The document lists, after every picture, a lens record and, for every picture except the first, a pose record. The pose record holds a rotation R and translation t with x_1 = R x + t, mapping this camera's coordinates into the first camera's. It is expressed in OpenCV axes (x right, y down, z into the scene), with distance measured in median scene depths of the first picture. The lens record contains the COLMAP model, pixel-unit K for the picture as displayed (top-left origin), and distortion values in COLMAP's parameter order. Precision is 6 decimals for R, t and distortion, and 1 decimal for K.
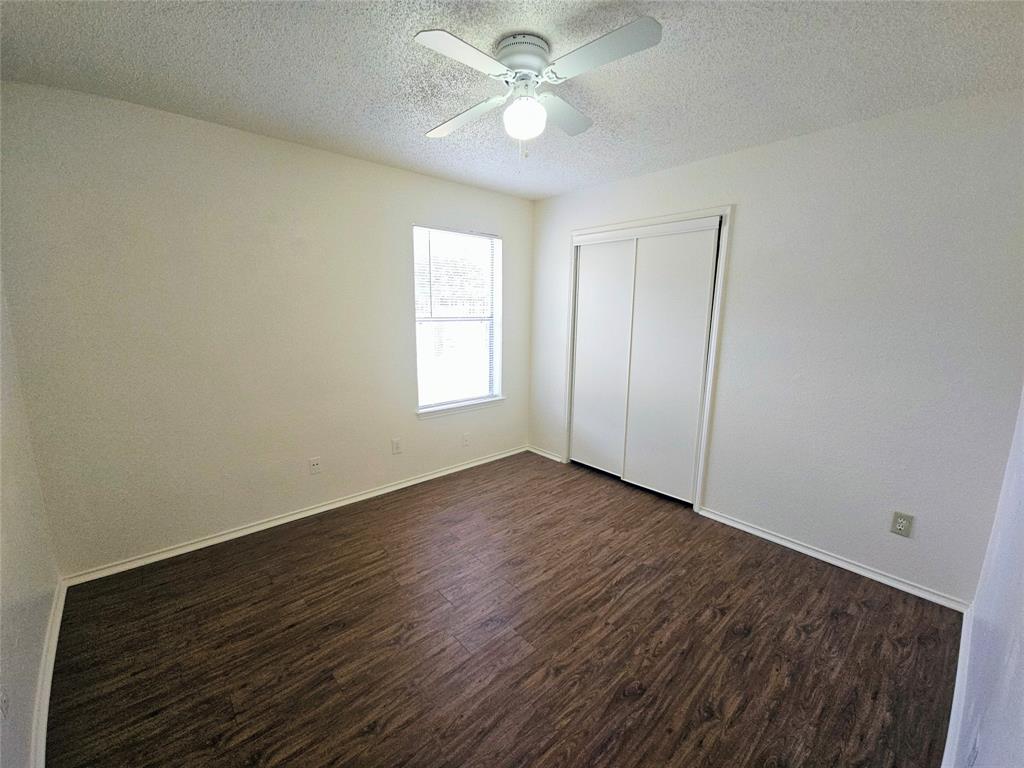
lens RADIAL K [[420.9, 0, 510.1], [0, 420.9, 383.7], [0, 0, 1]] dist [0.007052, -0.005909]
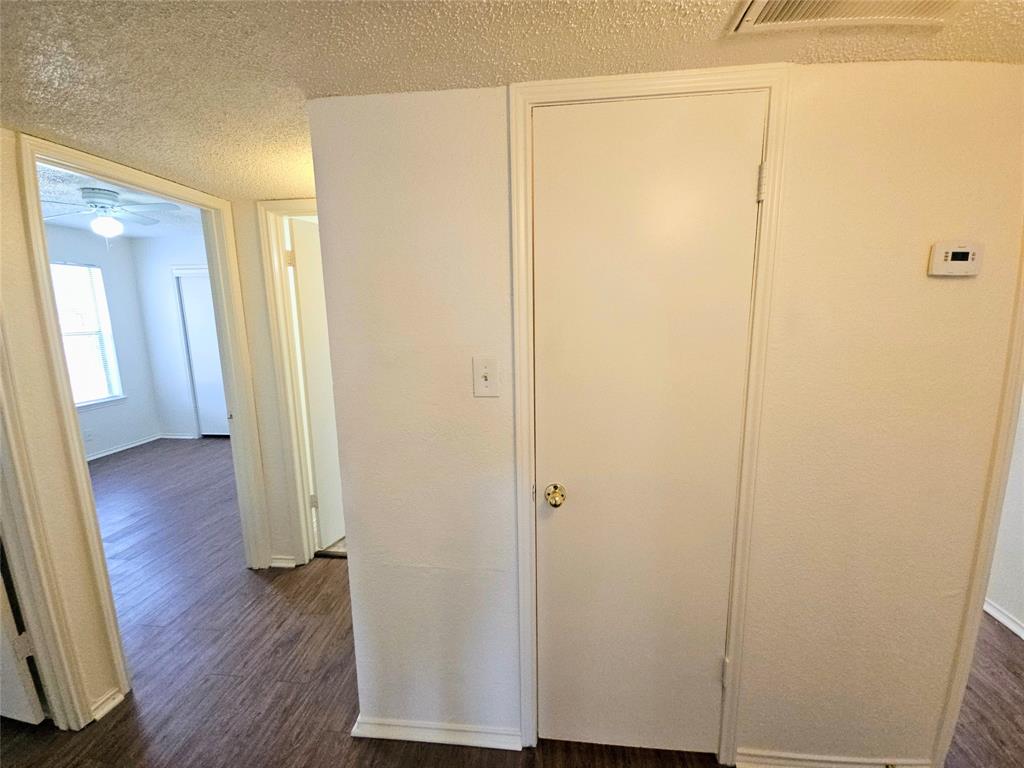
lens RADIAL K [[420.9, 0, 513.1], [0, 420.9, 374.5], [0, 0, 1]] dist [0.007052, -0.005909]
pose [[0.742248, -0.135250, 0.656335, 0.025496], [0.143753, 0.988756, 0.041182, 0.081736], [-0.654525, 0.063783, 0.753345, -0.687283]]
